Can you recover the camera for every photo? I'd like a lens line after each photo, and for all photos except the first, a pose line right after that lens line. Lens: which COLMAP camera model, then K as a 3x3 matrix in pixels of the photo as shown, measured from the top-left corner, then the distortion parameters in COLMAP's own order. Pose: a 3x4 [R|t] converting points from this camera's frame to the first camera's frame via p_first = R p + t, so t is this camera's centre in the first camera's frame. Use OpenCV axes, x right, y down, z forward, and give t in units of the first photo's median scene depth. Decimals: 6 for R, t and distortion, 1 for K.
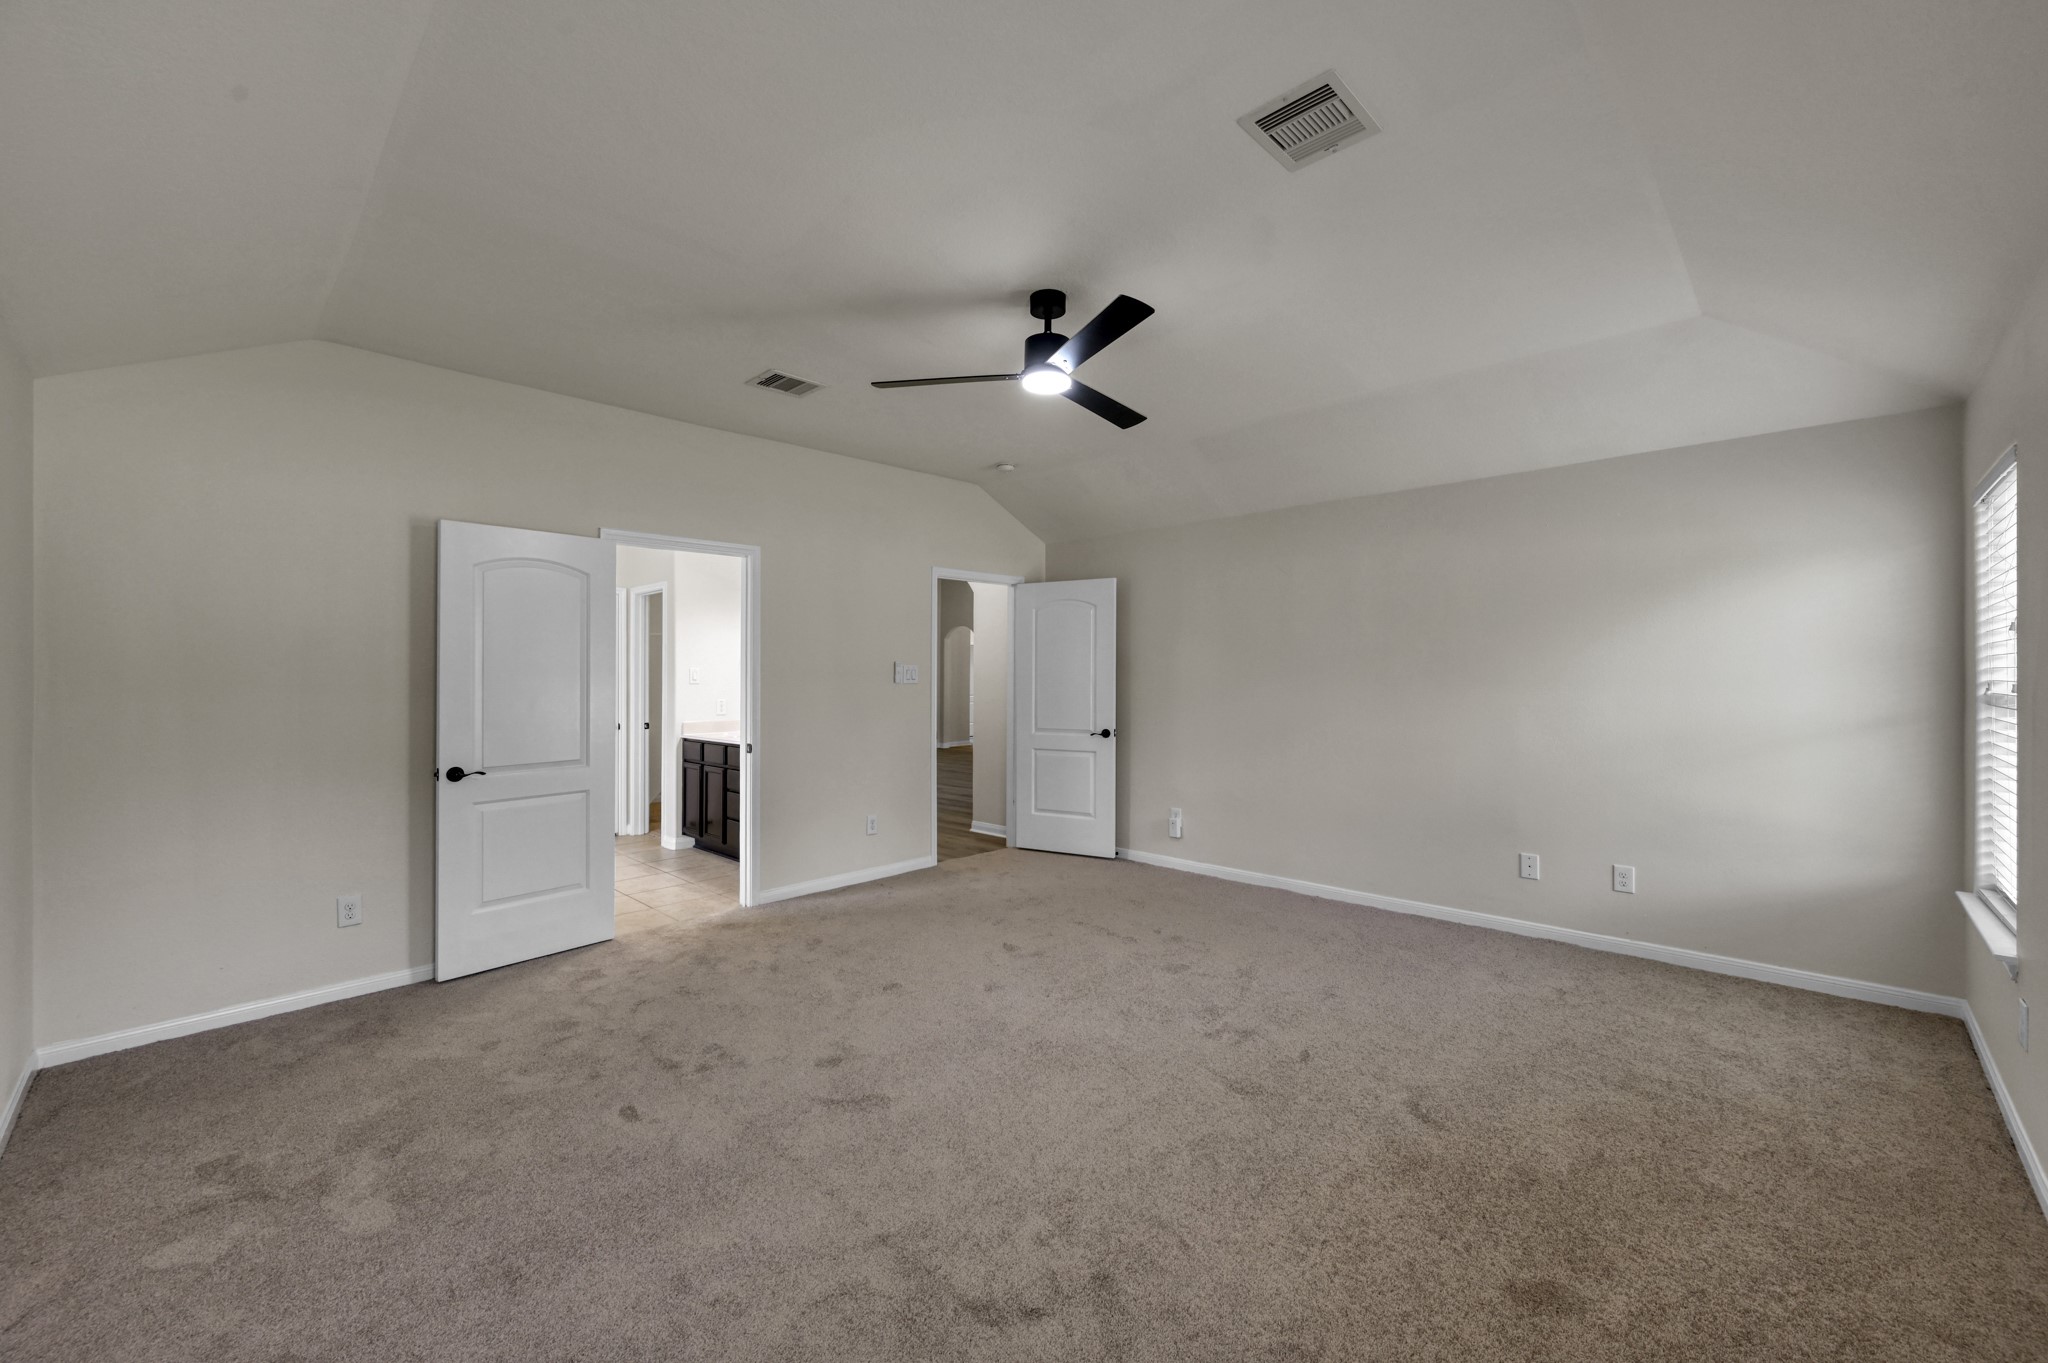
lens RADIAL K [[804.2, 0, 1031.0], [0, 804.2, 682.6], [0, 0, 1]] dist [0.001621, 0.000628]
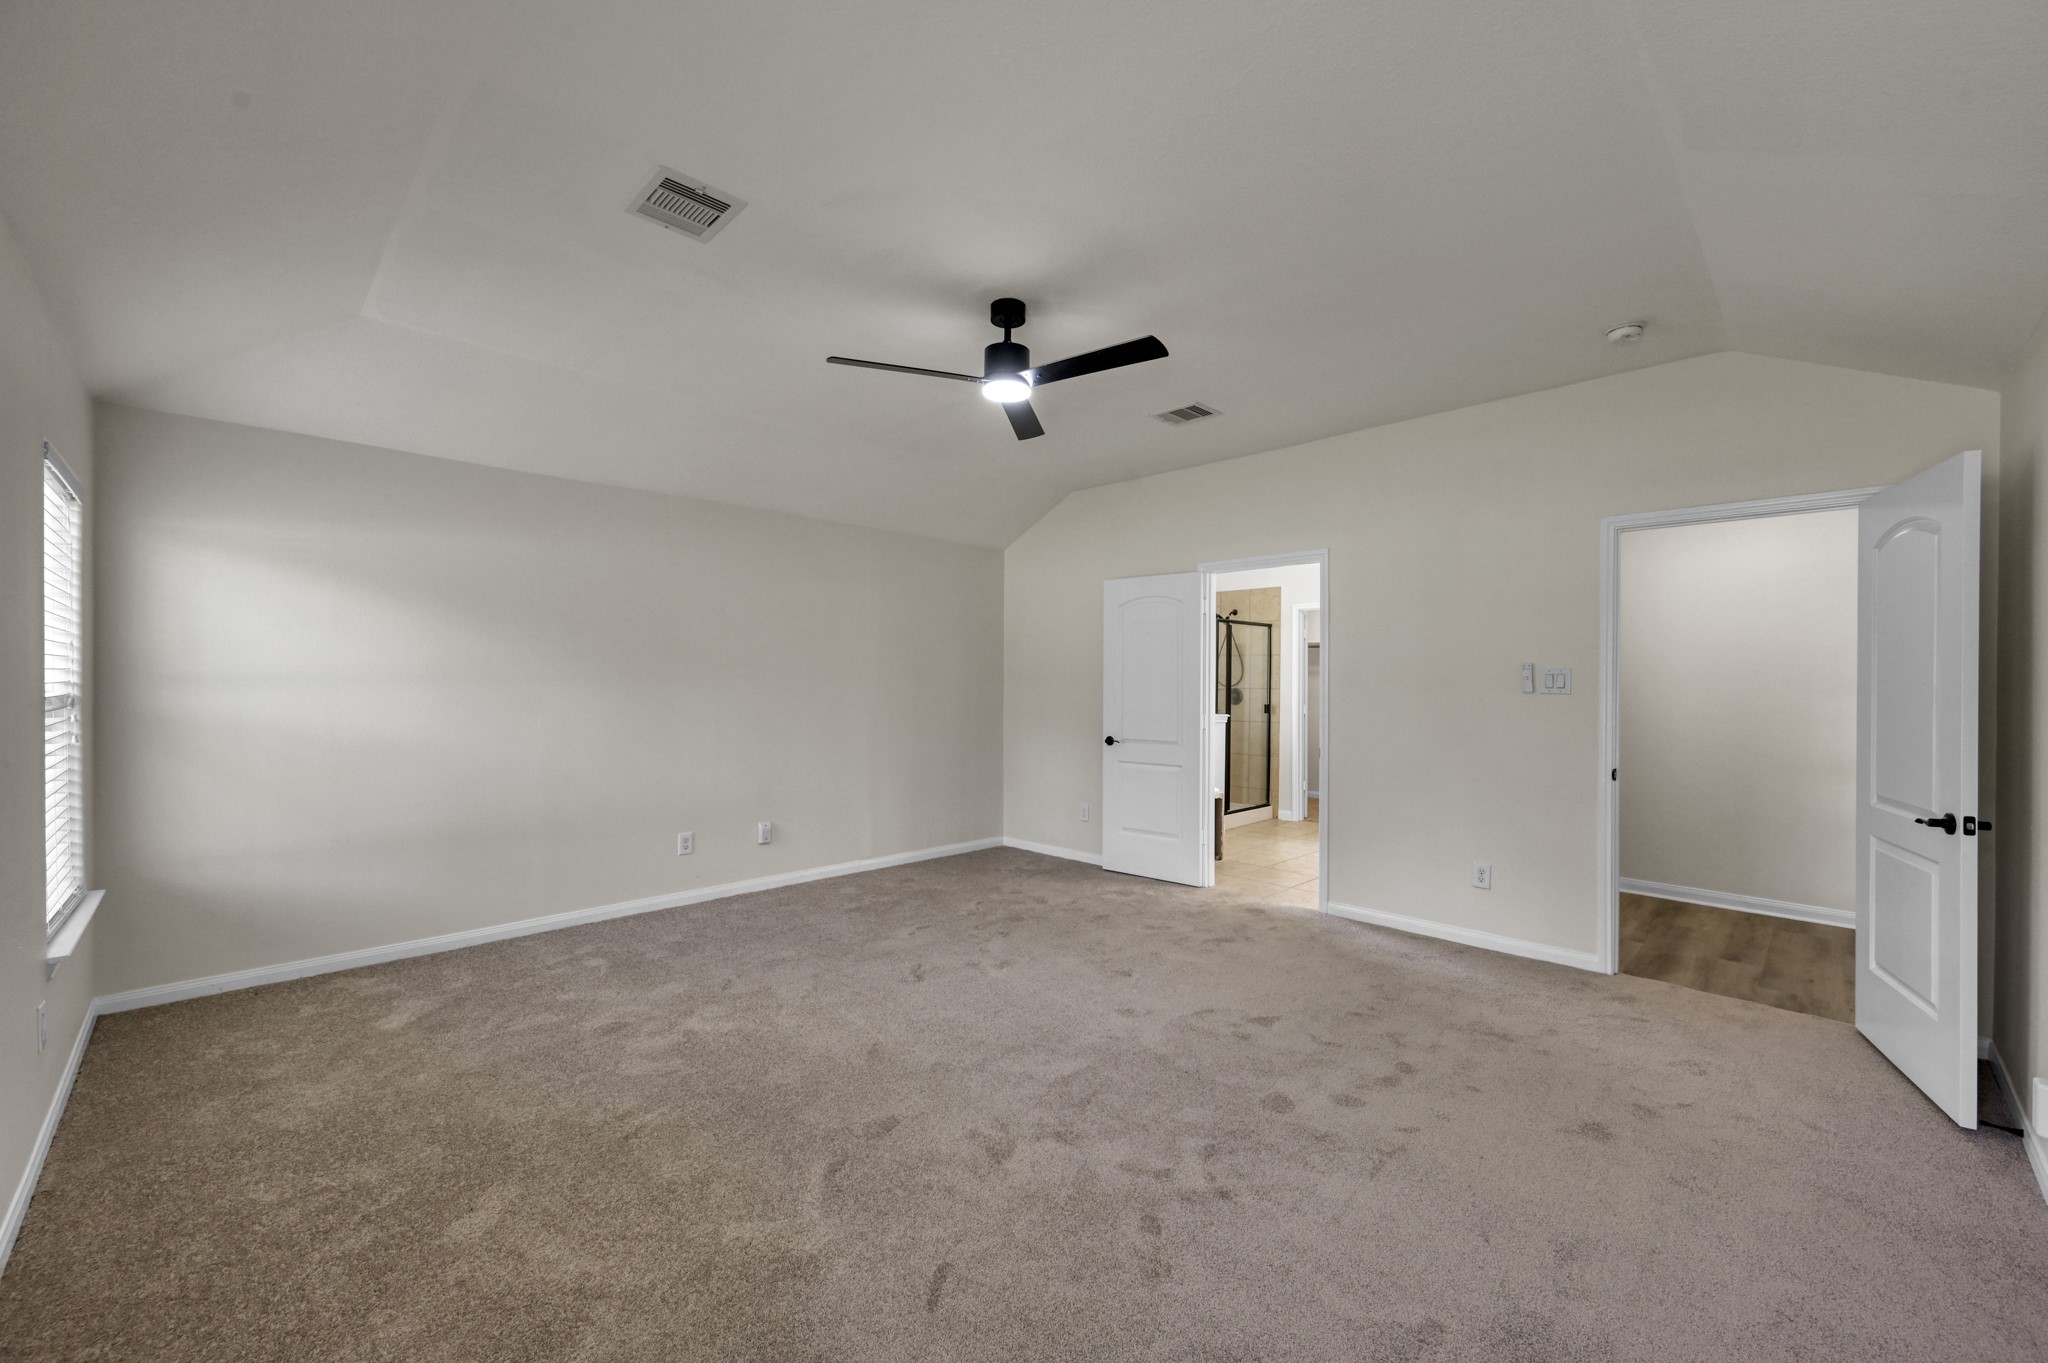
lens RADIAL K [[804.2, 0, 1031.0], [0, 804.2, 682.6], [0, 0, 1]] dist [0.001621, 0.000628]
pose [[-0.021789, 0.003579, -0.999756, 0.533965], [-0.016277, 0.999860, 0.003935, -0.004306], [0.999630, 0.016359, -0.021728, 0.537103]]
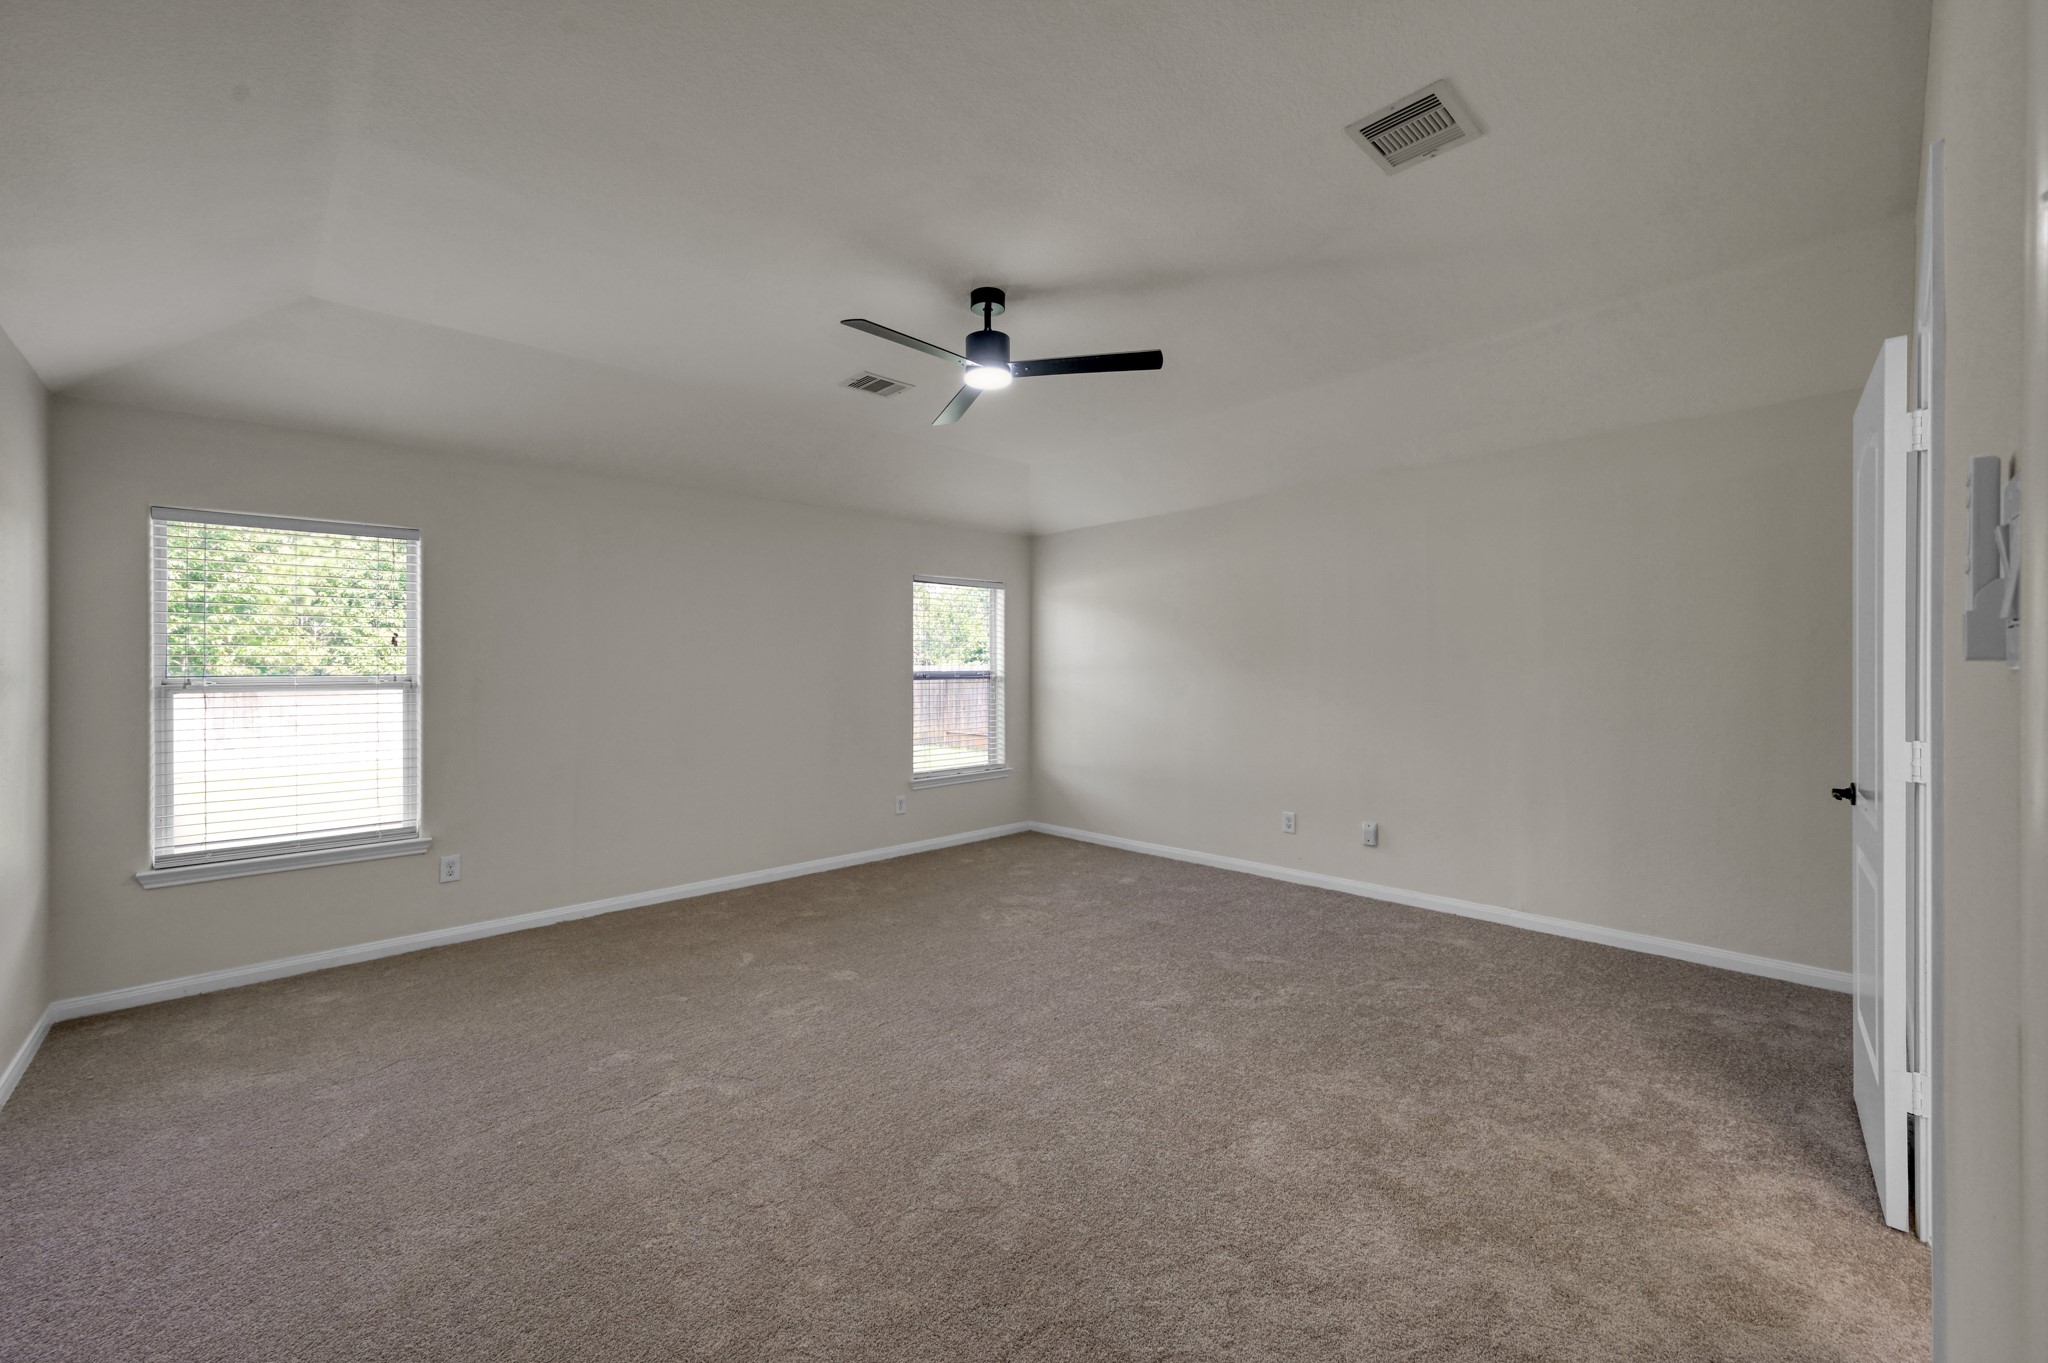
lens RADIAL K [[808.2, 0, 1024.0], [0, 808.2, 681.5], [0, 0, 1]] dist [-0.000426, 0.000063]
pose [[-0.999106, 0.008178, 0.041471, -0.040286], [0.009201, 0.999656, 0.024541, -0.005605], [-0.041256, 0.024900, -0.998838, 1.045378]]
